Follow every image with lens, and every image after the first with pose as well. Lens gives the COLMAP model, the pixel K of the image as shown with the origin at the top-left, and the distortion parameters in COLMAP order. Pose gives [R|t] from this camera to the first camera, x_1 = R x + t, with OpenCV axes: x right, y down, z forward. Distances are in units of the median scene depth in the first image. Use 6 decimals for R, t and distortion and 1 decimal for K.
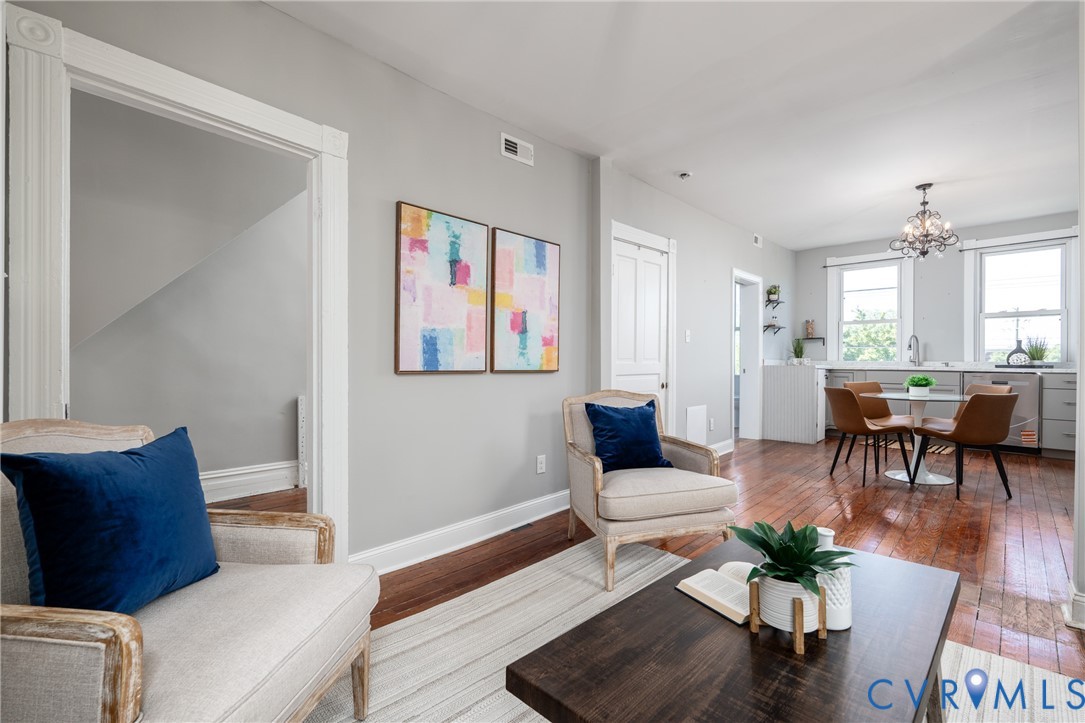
lens RADIAL K [[485.5, 0, 542.5], [0, 485.5, 361.5], [0, 0, 1]] dist [-0.001039, 0.000215]
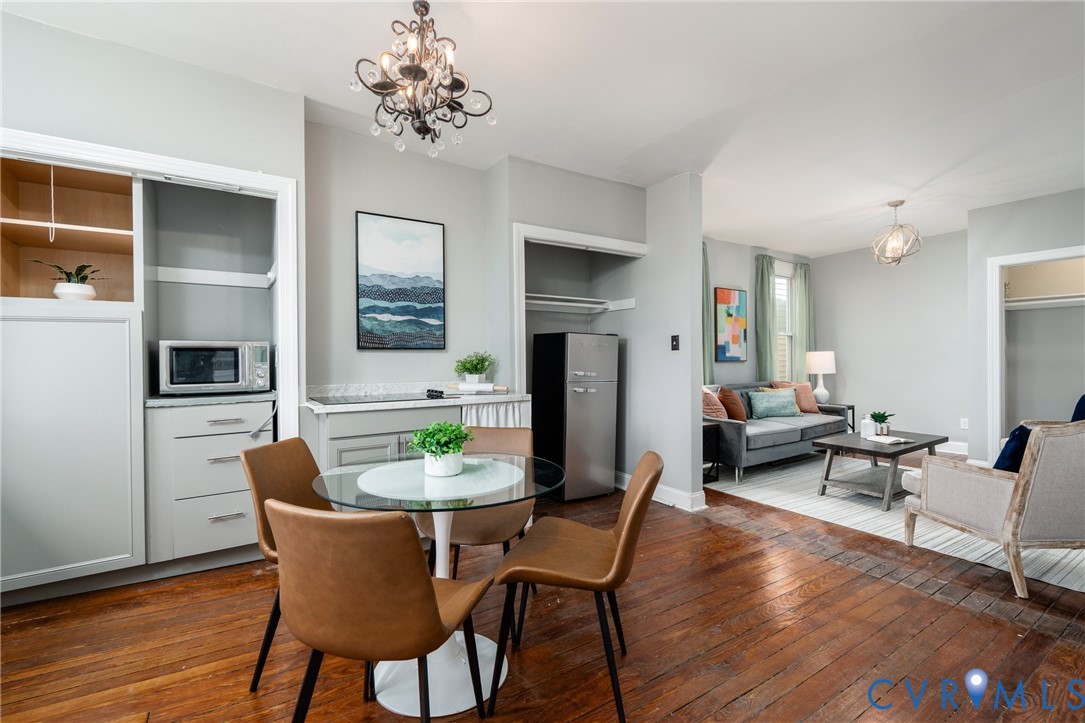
lens RADIAL K [[485.5, 0, 542.5], [0, 485.5, 361.5], [0, 0, 1]] dist [-0.001039, 0.000215]
pose [[-0.973843, -0.000365, 0.227223, 0.478574], [0.001328, 0.999972, 0.007300, -0.023370], [-0.227219, 0.007411, -0.973815, 1.121481]]
